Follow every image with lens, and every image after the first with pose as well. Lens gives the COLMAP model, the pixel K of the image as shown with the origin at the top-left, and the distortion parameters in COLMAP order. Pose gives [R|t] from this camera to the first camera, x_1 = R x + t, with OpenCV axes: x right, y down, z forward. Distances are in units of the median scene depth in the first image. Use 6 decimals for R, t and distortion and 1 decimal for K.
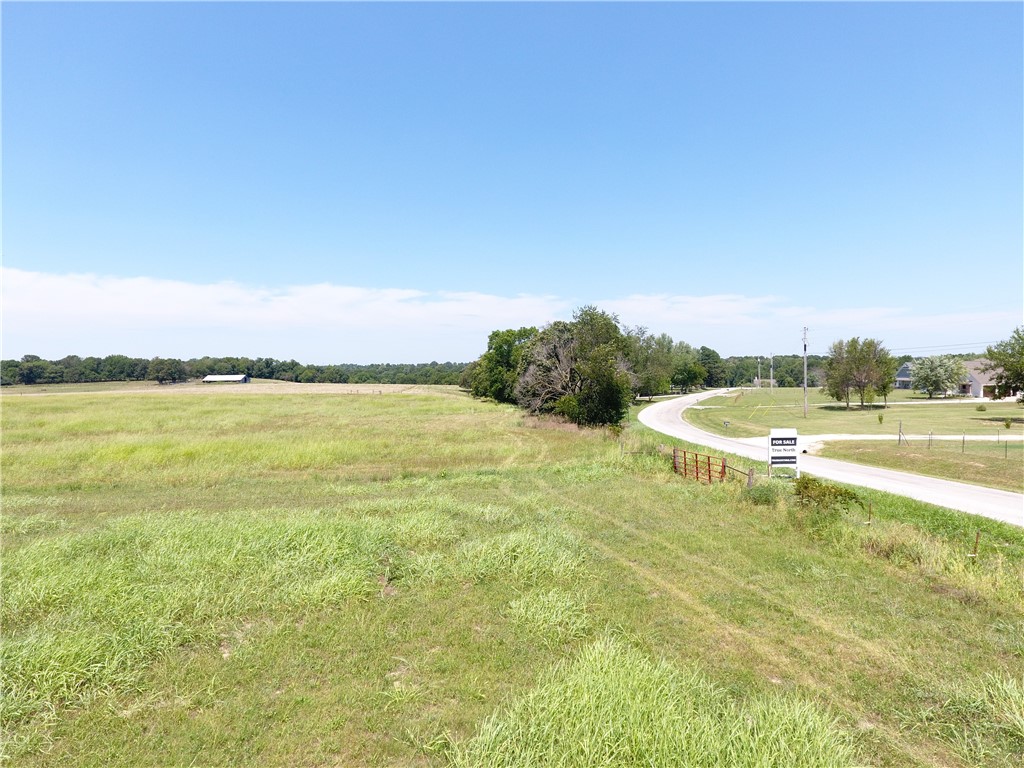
lens RADIAL K [[827.3, 0, 512.0], [0, 827.3, 384.0], [0, 0, 1]] dist [0.006596, -0.000798]
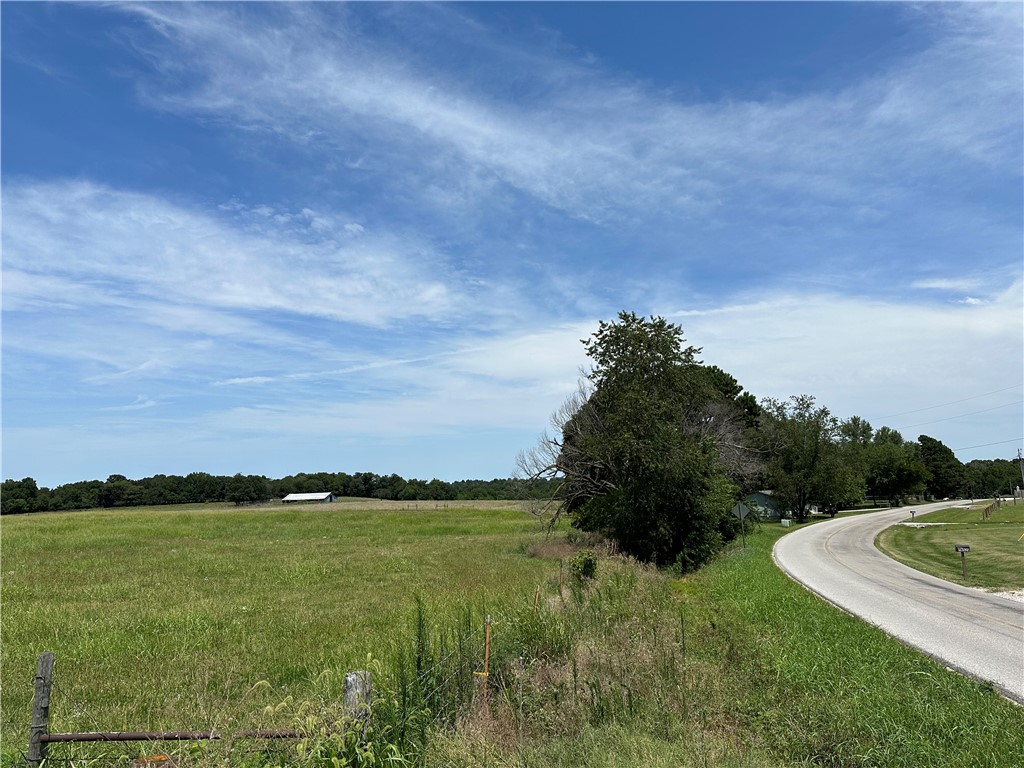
lens RADIAL K [[827.3, 0, 512.0], [0, 827.3, 384.0], [0, 0, 1]] dist [0.006596, -0.000798]
pose [[0.968226, -0.050247, -0.244978, 0.064787], [0.013628, 0.988752, -0.148941, 0.007639], [0.249706, 0.140870, 0.958020, 0.229290]]
